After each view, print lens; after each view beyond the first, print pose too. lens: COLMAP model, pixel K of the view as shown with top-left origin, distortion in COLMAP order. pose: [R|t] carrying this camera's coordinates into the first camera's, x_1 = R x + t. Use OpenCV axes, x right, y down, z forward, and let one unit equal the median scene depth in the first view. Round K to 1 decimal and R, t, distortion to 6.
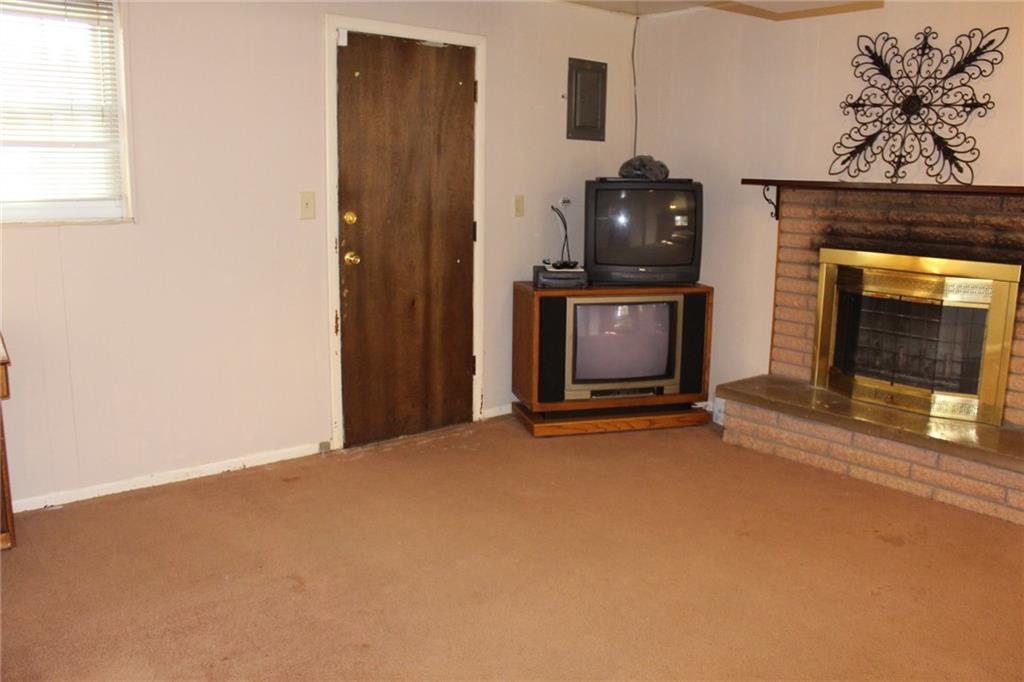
lens RADIAL K [[856.7, 0, 512.0], [0, 856.7, 341.0], [0, 0, 1]] dist [-0.167805, 0.160340]
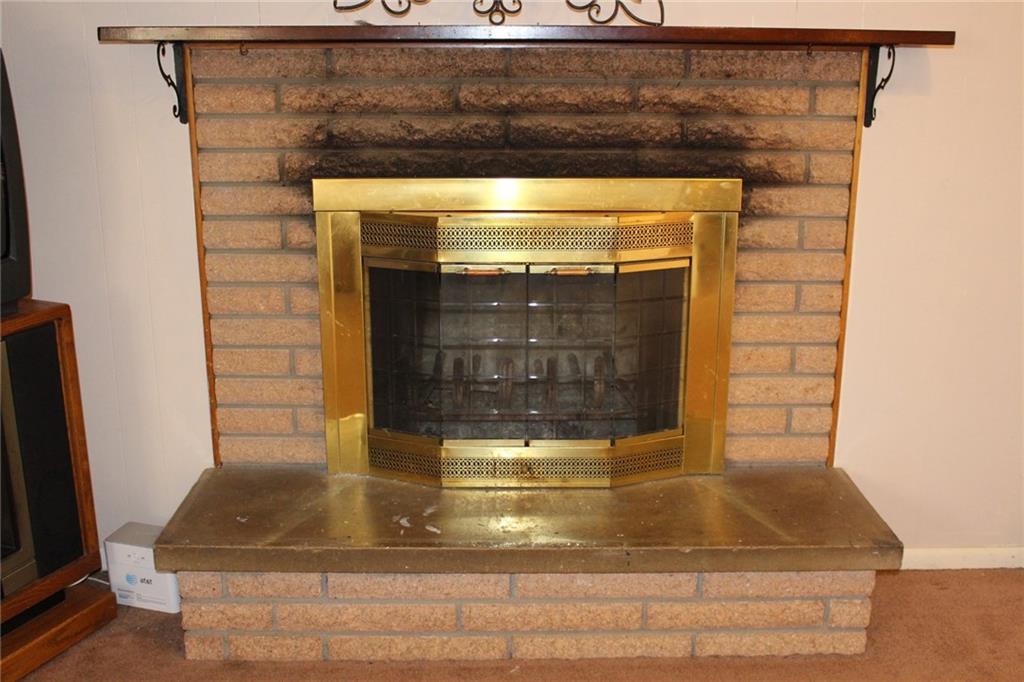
lens RADIAL K [[1079.7, 0, 512.0], [0, 1079.7, 341.0], [0, 0, 1]] dist [-0.083701, 0.004564]
pose [[0.629885, -0.221508, 0.744432, -0.010529], [0.152381, 0.975086, 0.161205, -0.103866], [-0.761594, 0.011897, 0.647945, 0.554732]]
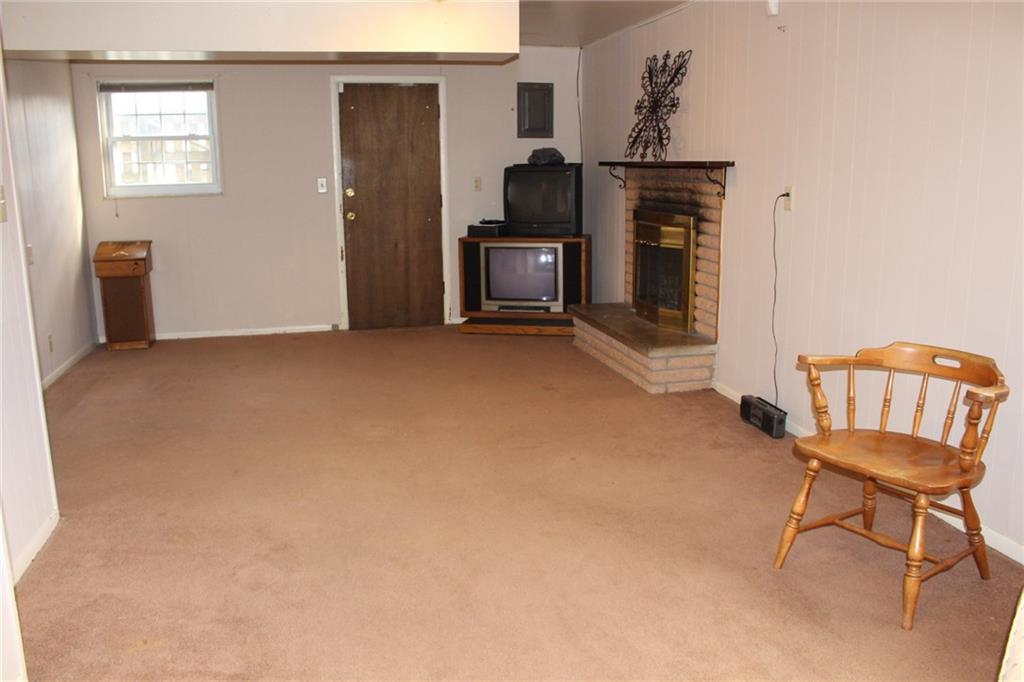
lens RADIAL K [[856.7, 0, 512.0], [0, 856.7, 341.0], [0, 0, 1]] dist [-0.167805, 0.160340]
pose [[0.896905, 0.066578, -0.437182, 0.828575], [-0.060518, 0.997780, 0.027793, 0.082004], [0.438062, 0.001530, 0.898944, -0.369343]]
